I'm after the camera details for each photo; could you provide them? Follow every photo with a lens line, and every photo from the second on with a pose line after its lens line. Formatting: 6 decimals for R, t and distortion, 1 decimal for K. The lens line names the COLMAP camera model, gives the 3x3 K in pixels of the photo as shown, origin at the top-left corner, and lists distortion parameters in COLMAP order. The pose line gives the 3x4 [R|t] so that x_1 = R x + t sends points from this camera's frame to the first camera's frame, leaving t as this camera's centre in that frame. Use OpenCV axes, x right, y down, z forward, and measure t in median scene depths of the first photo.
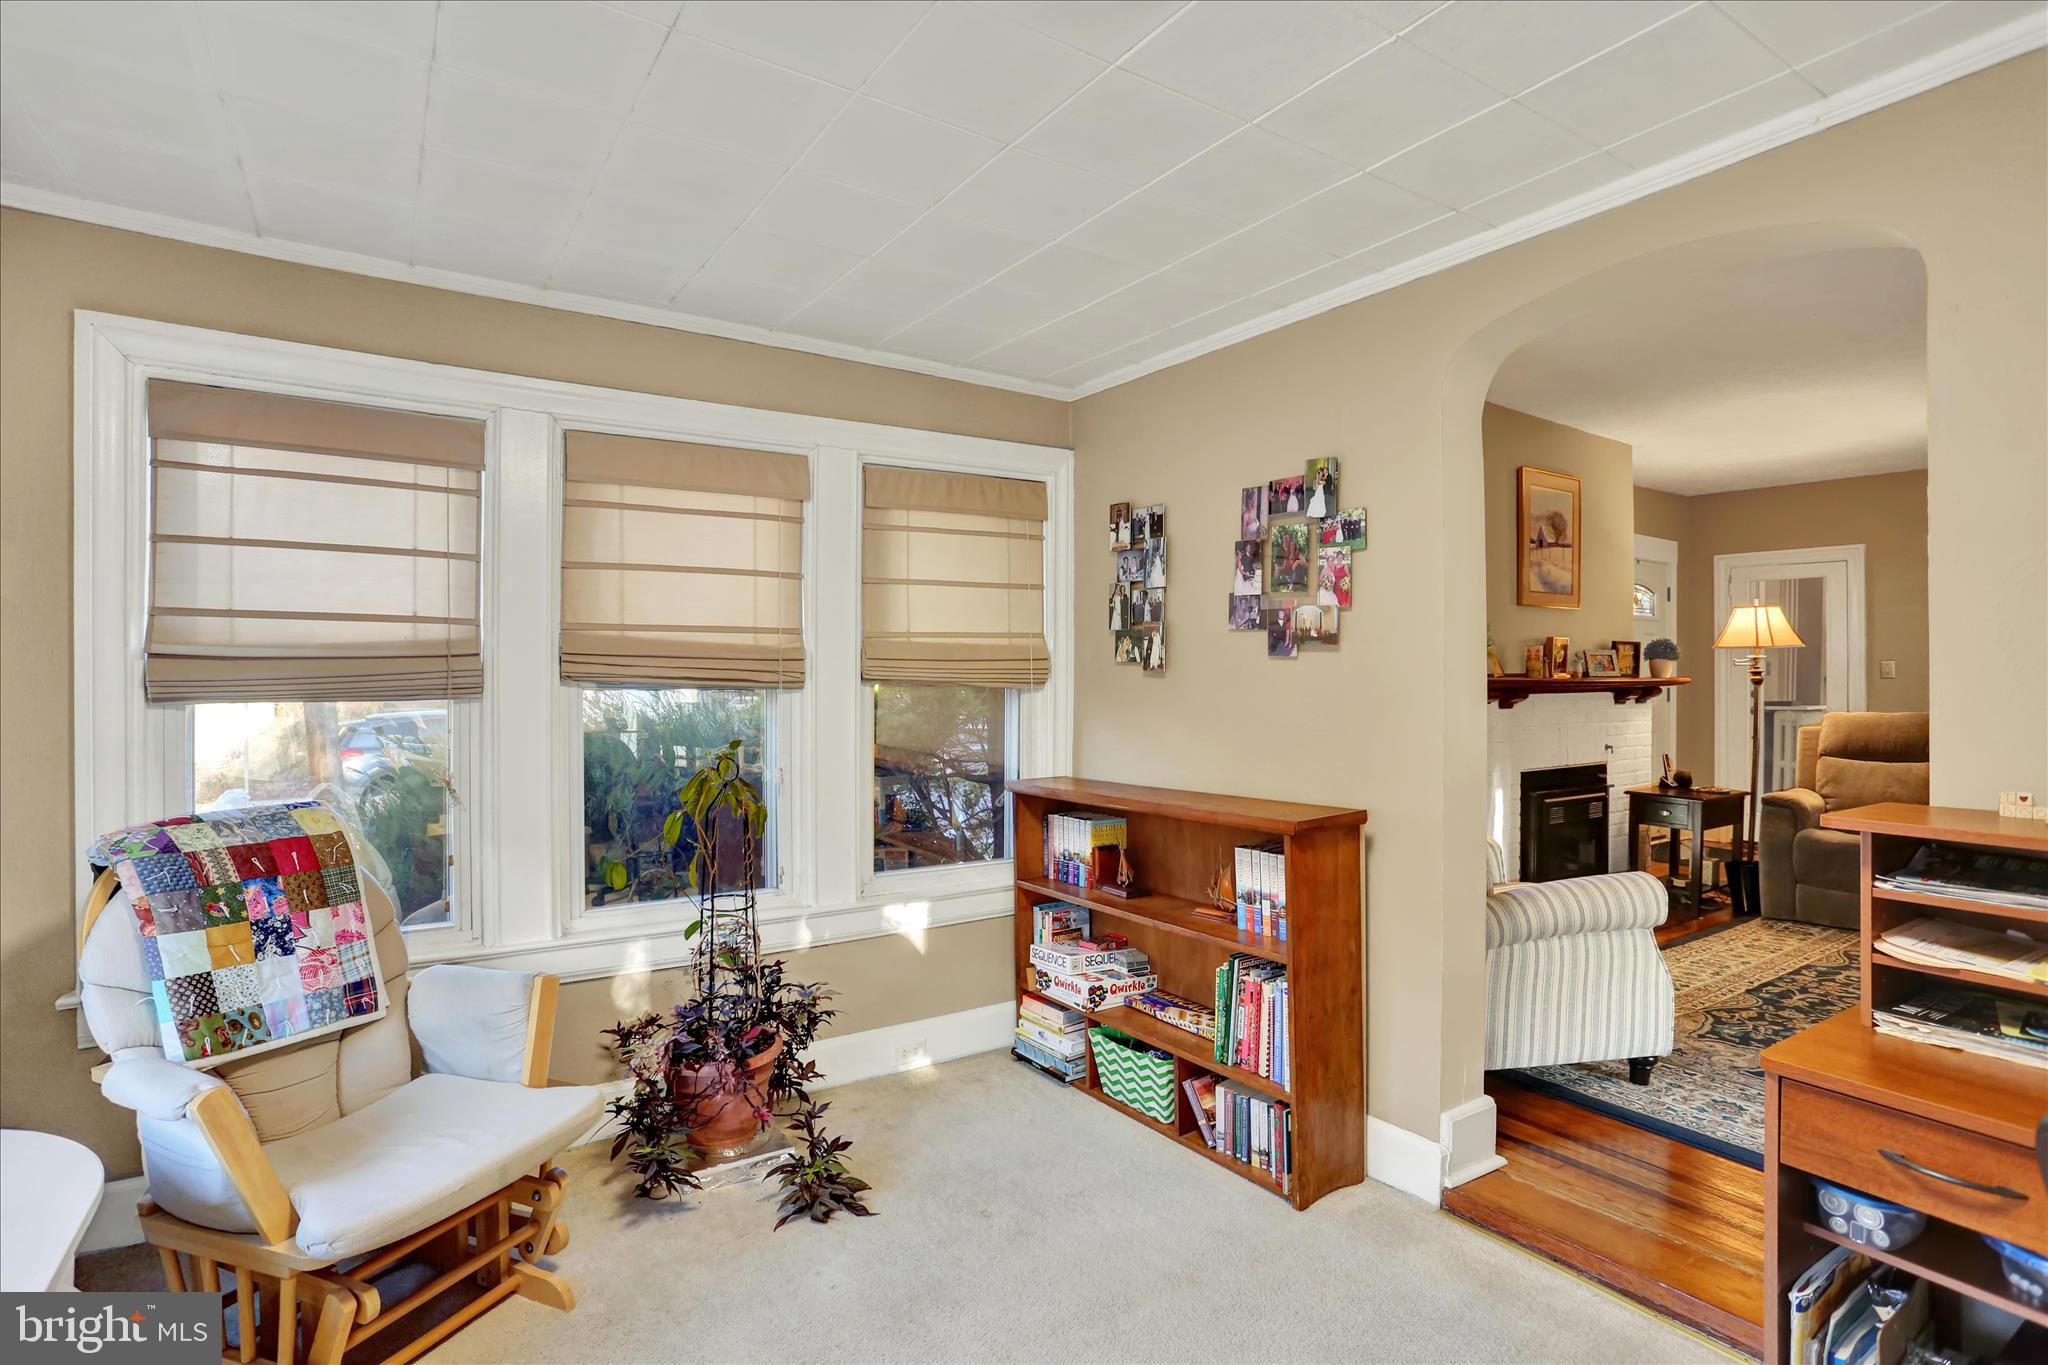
lens RADIAL K [[1008.7, 0, 1027.7], [0, 1008.7, 667.3], [0, 0, 1]] dist [-0.077939, 0.038704]
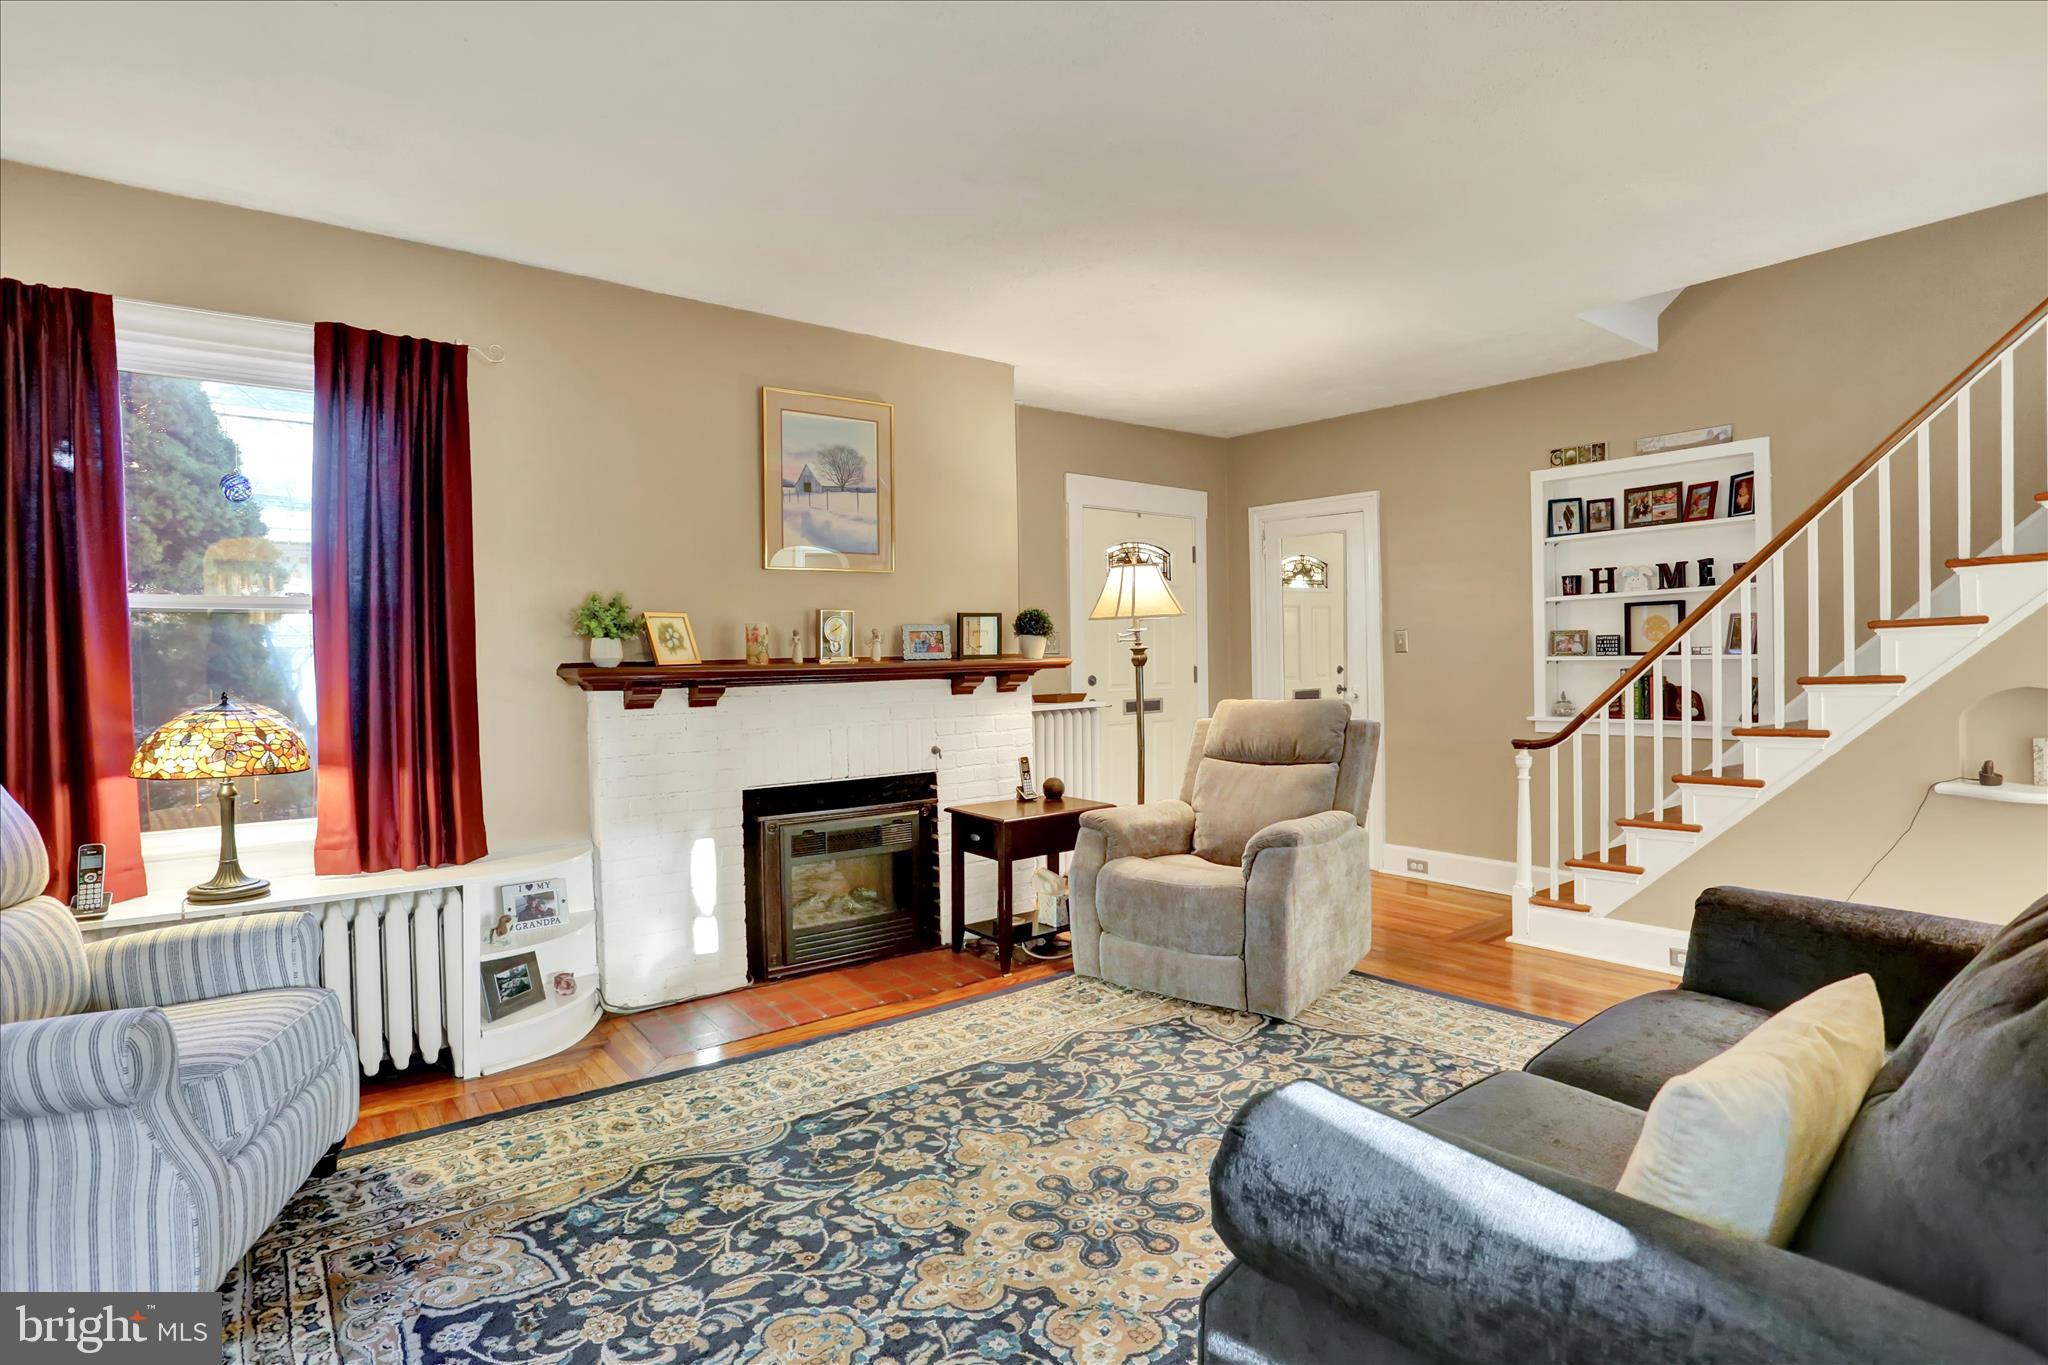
lens RADIAL K [[1008.7, 0, 1027.7], [0, 1008.7, 667.3], [0, 0, 1]] dist [-0.077939, 0.038704]
pose [[0.996768, -0.028674, 0.075038, 0.613854], [0.027761, 0.999528, 0.013192, 0.007605], [-0.075381, -0.011066, 0.997093, 0.212849]]
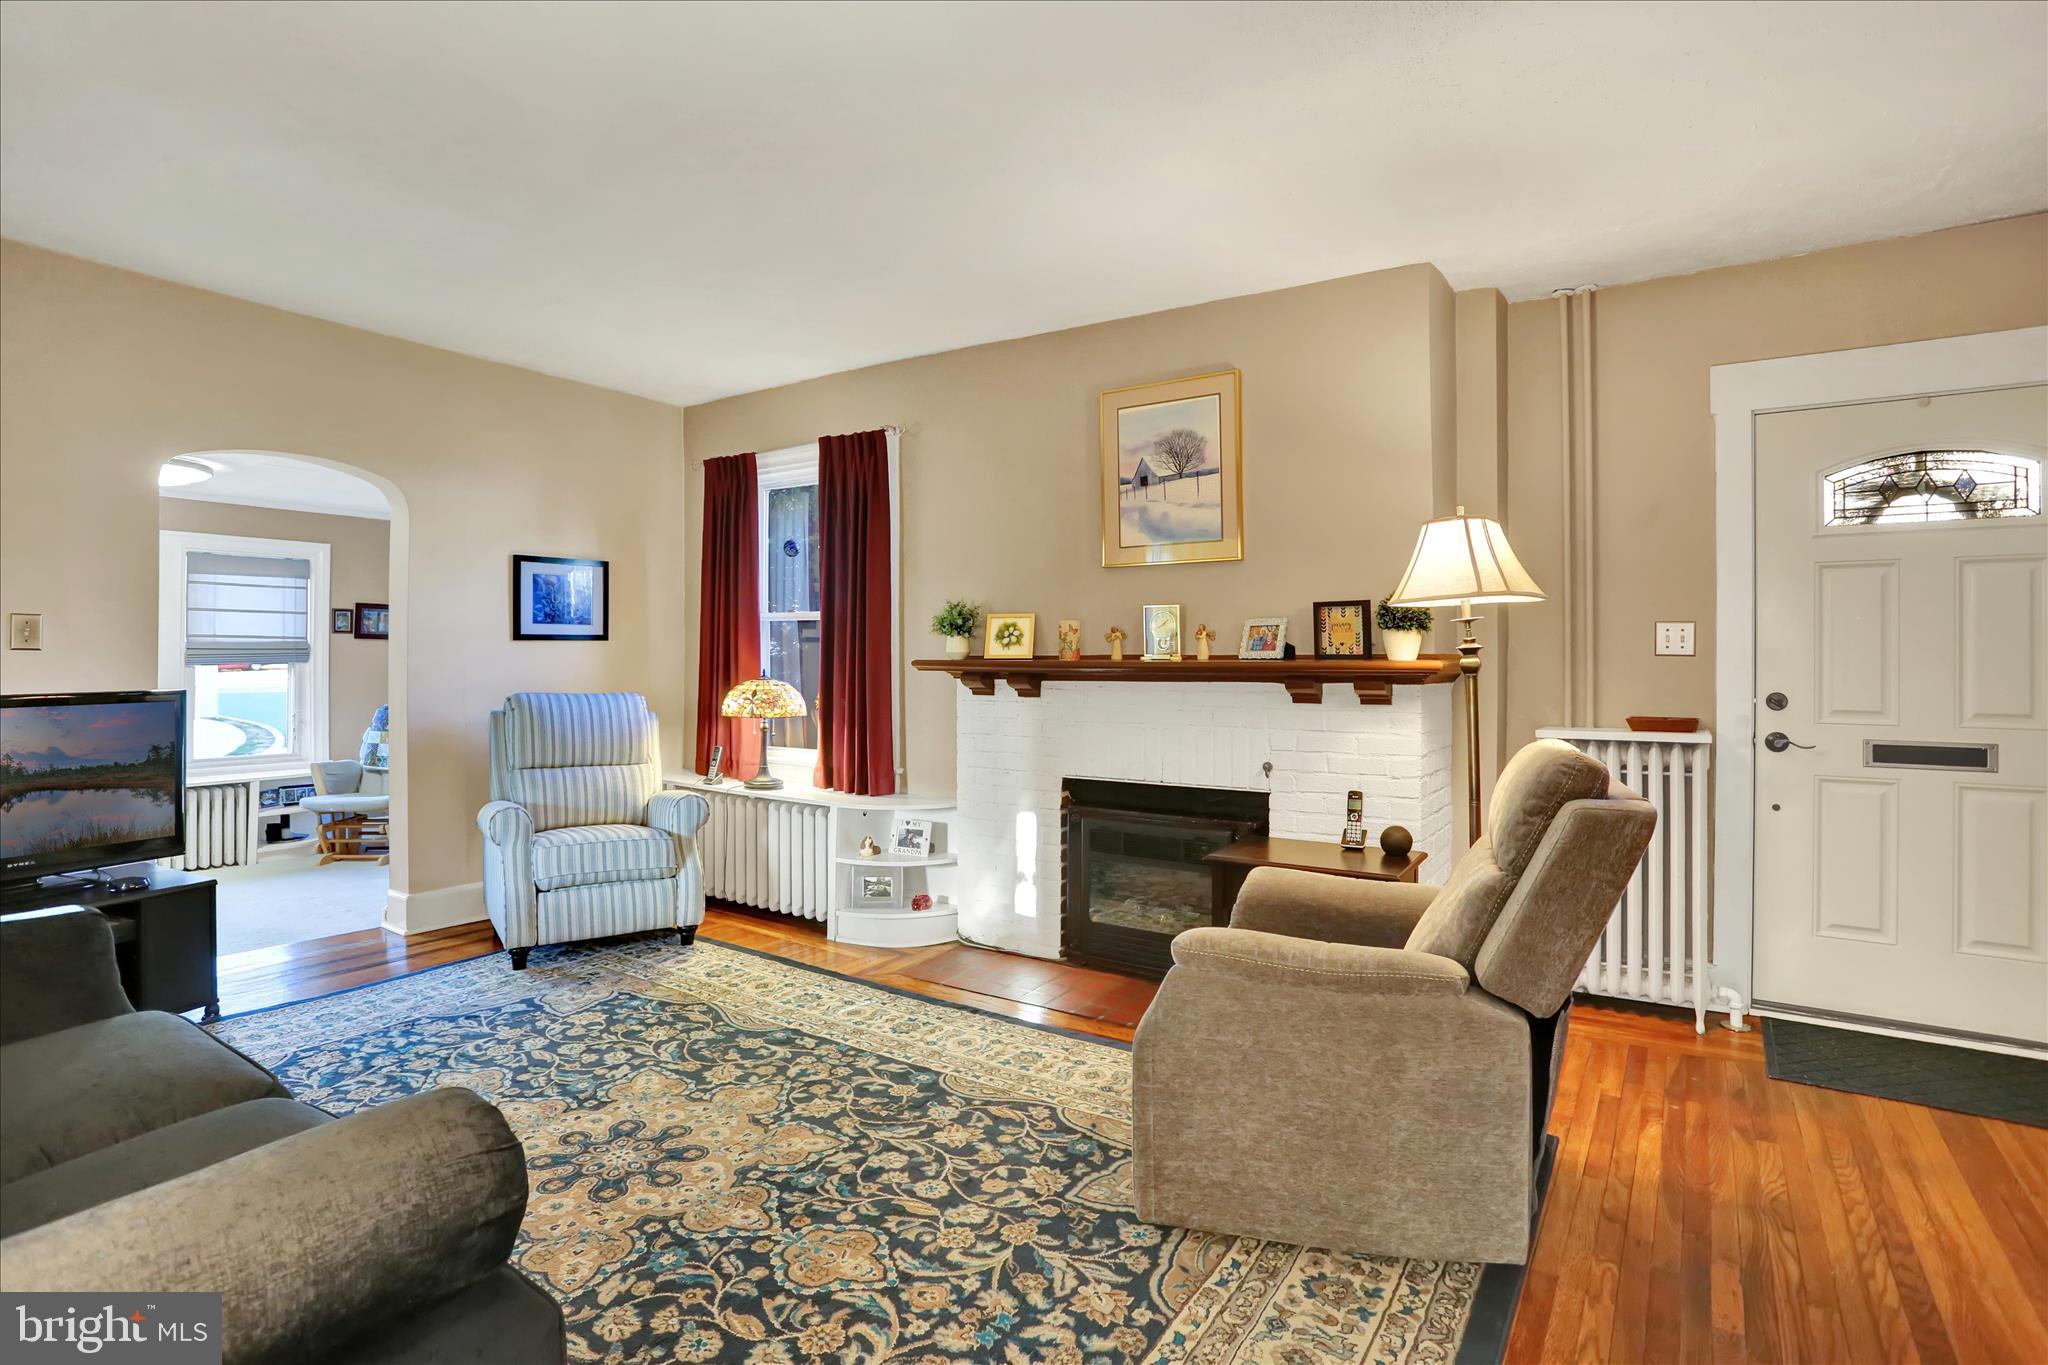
lens RADIAL K [[1008.7, 0, 1027.7], [0, 1008.7, 667.3], [0, 0, 1]] dist [-0.077939, 0.038704]
pose [[0.397804, -0.002046, -0.917468, 1.154852], [0.001000, 0.999998, -0.001796, 0.015960], [0.917470, -0.000203, 0.397805, 0.606917]]
